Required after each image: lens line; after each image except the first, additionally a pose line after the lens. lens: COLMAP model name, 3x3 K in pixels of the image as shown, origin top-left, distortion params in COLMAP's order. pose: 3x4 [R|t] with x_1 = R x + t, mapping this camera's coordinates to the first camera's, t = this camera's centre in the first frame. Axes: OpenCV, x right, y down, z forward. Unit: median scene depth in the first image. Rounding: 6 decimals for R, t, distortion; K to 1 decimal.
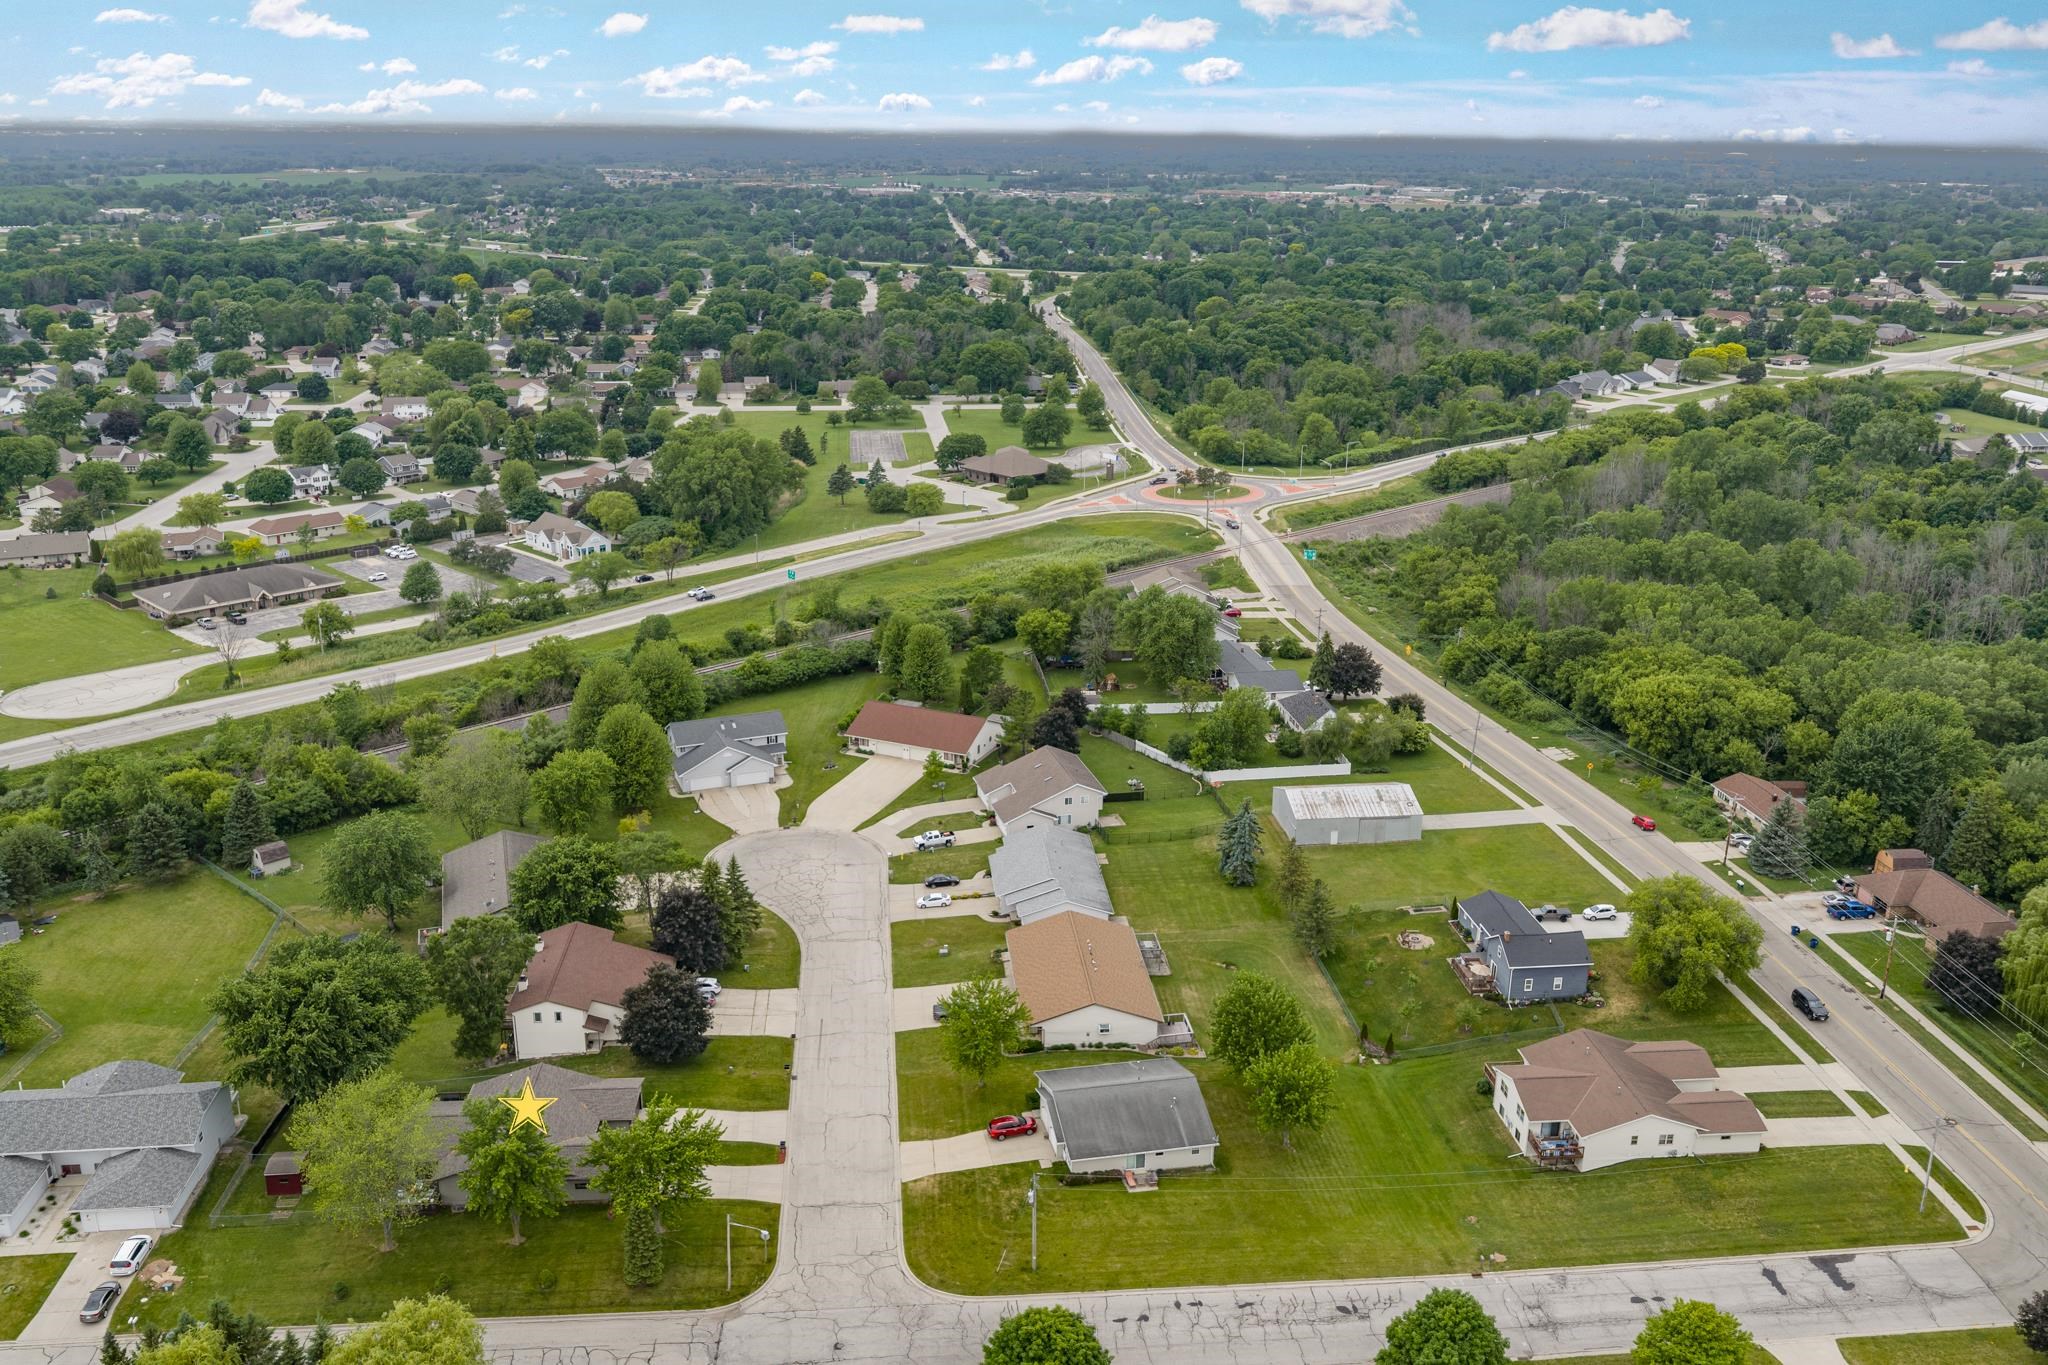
lens RADIAL K [[1679.2, 0, 1024.0], [0, 1679.2, 682.5], [0, 0, 1]] dist [0.032036, -0.064835]
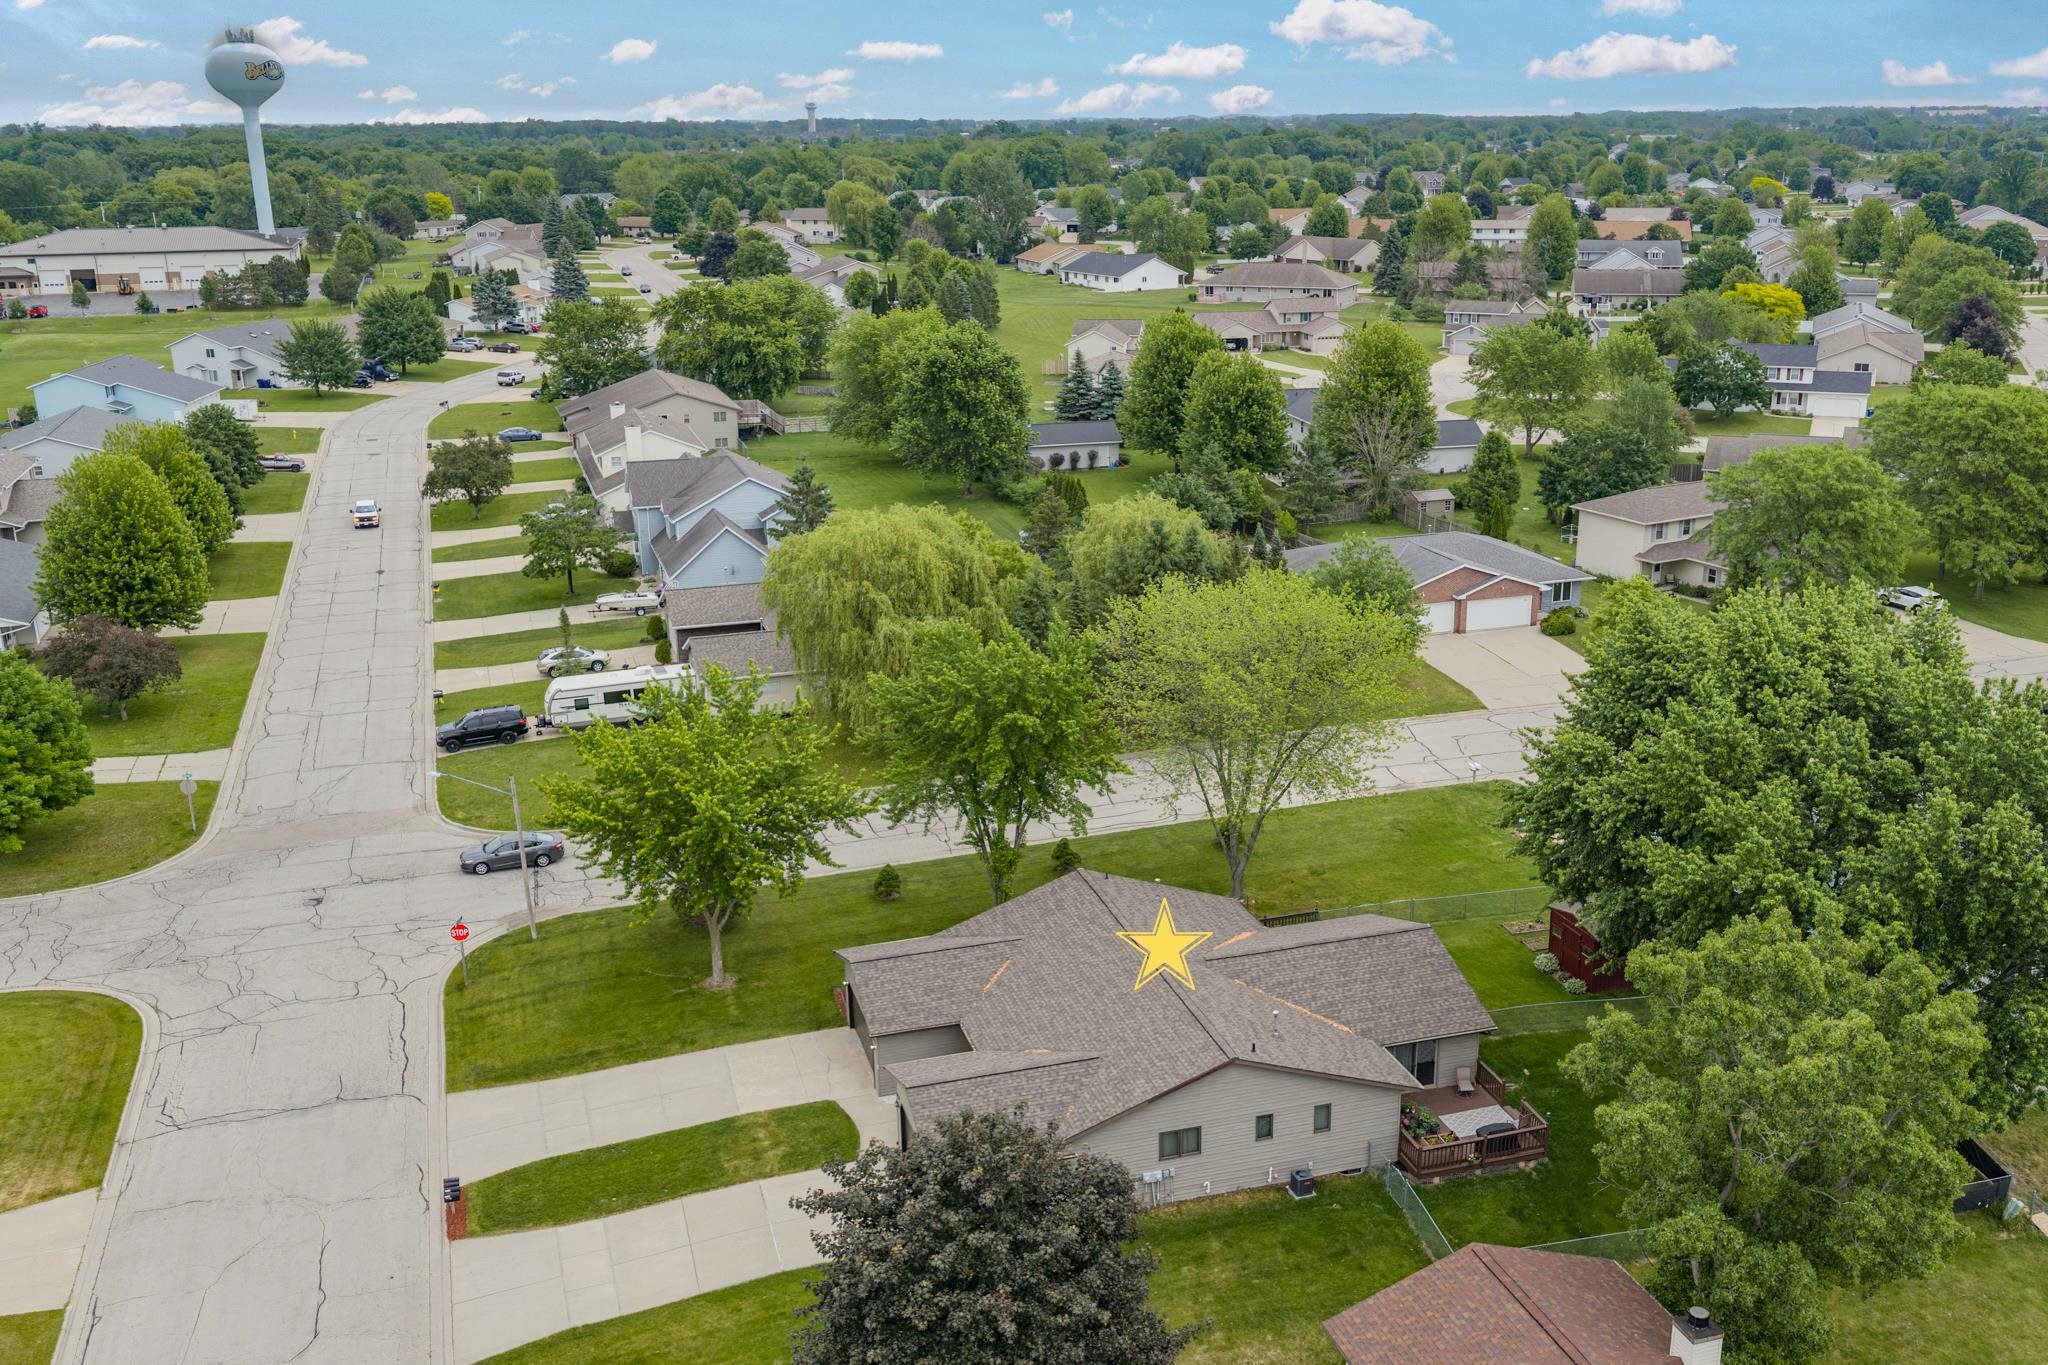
lens RADIAL K [[1836.8, 0, 1077.3], [0, 1836.8, 678.0], [0, 0, 1]] dist [0.007899, -0.004926]
pose [[-0.972234, 0.067201, -0.224156, -0.125518], [-0.072592, 0.824019, 0.561893, -0.016921], [0.222468, 0.562563, -0.796261, 0.839639]]
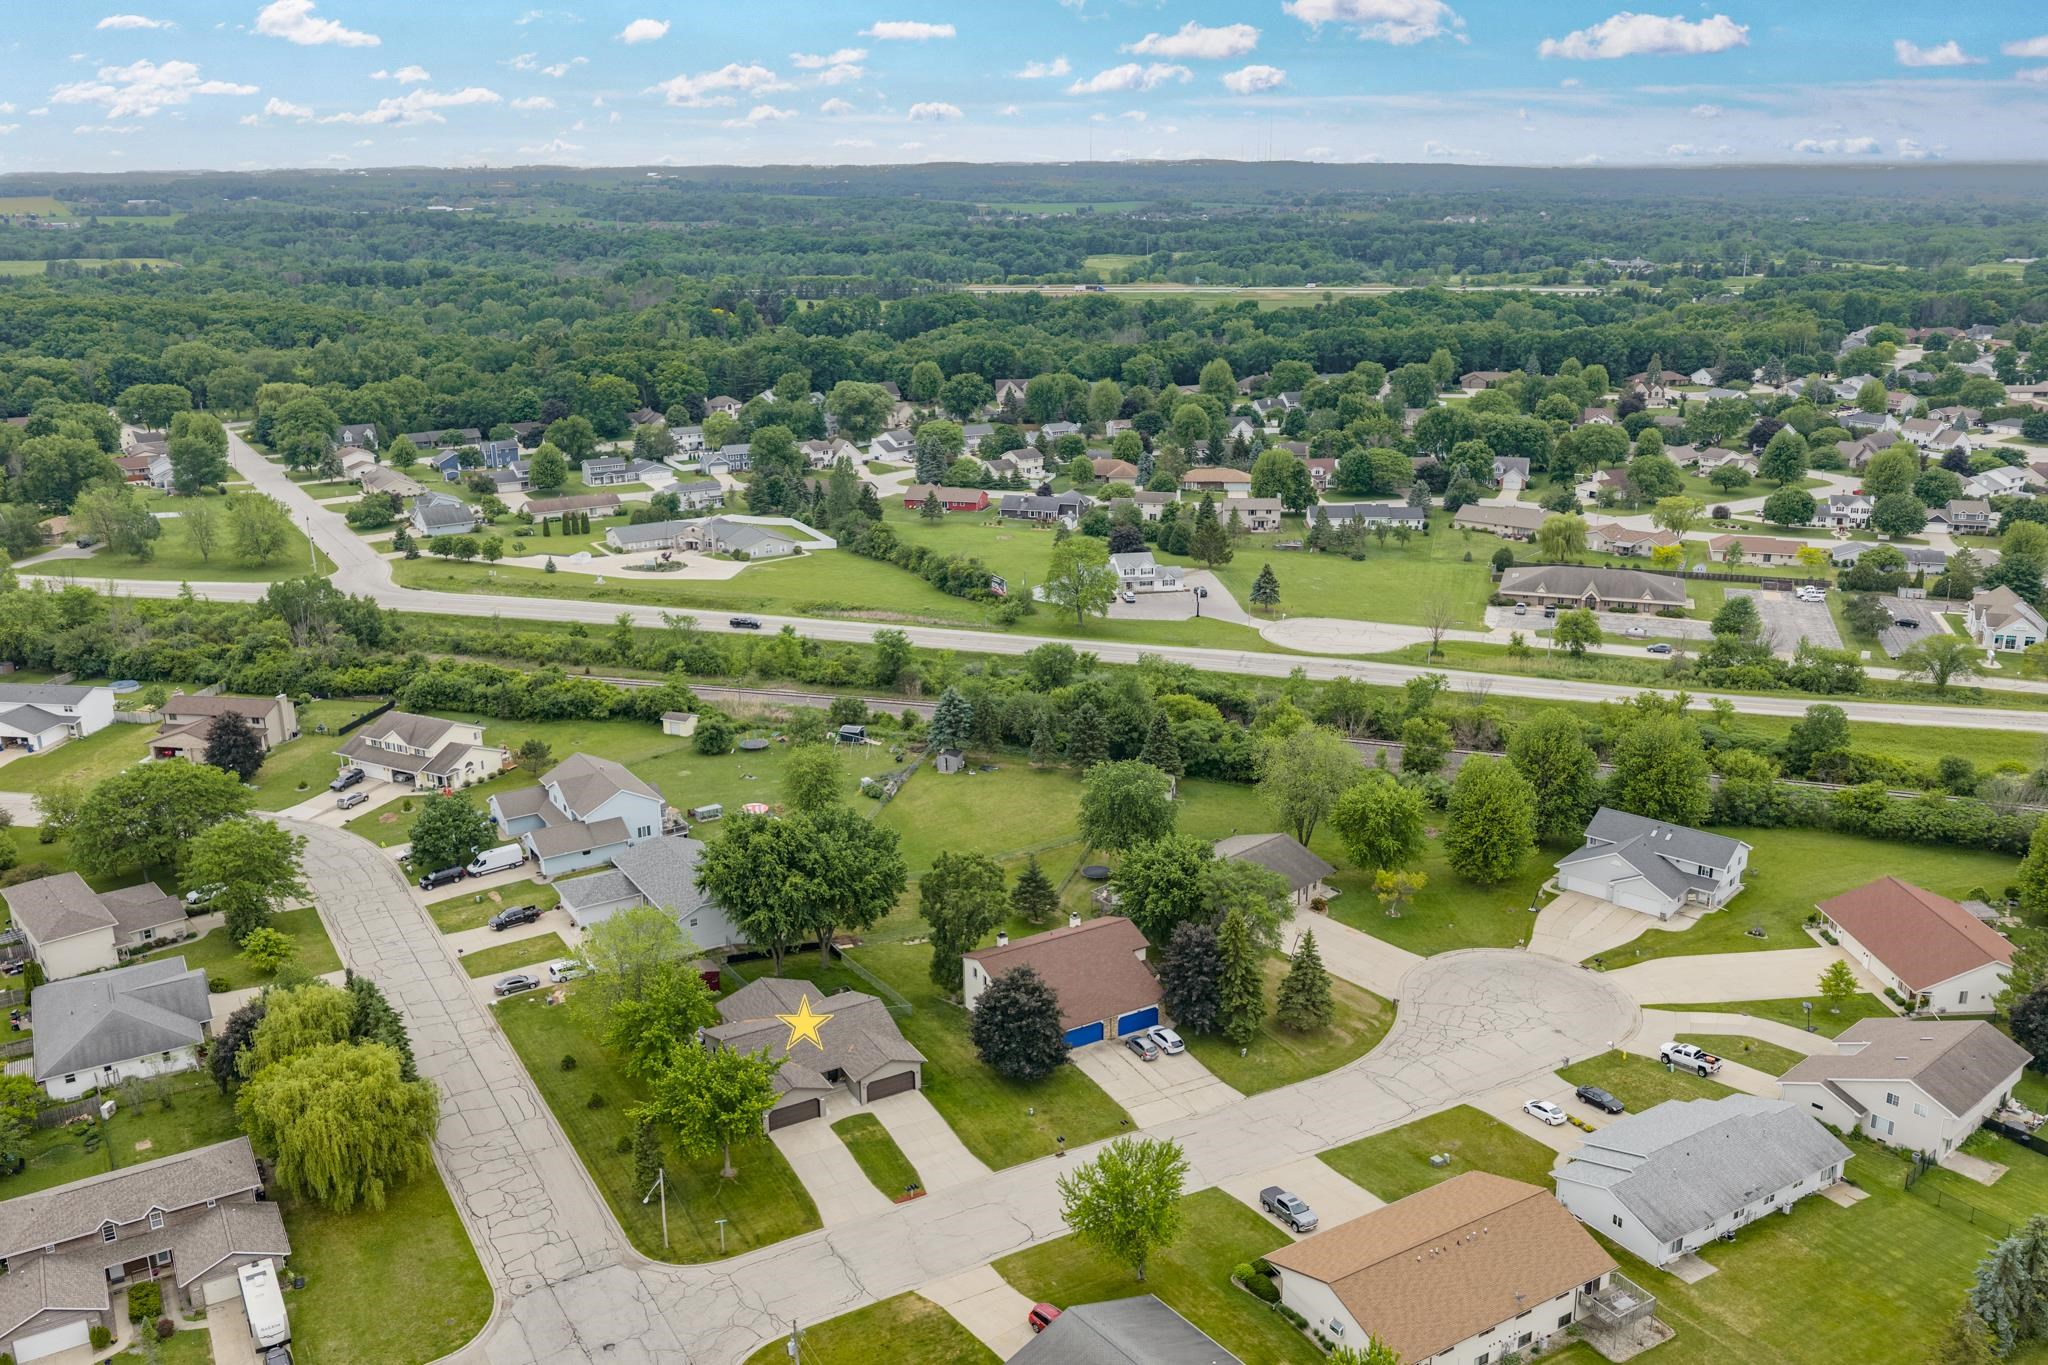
lens RADIAL K [[1679.2, 0, 1024.0], [0, 1679.2, 682.5], [0, 0, 1]] dist [0.032036, -0.064835]
pose [[0.434961, 0.250059, -0.865032, 0.385020], [-0.269134, 0.952856, 0.140119, -0.077425], [0.859288, 0.171863, 0.481754, 0.385922]]
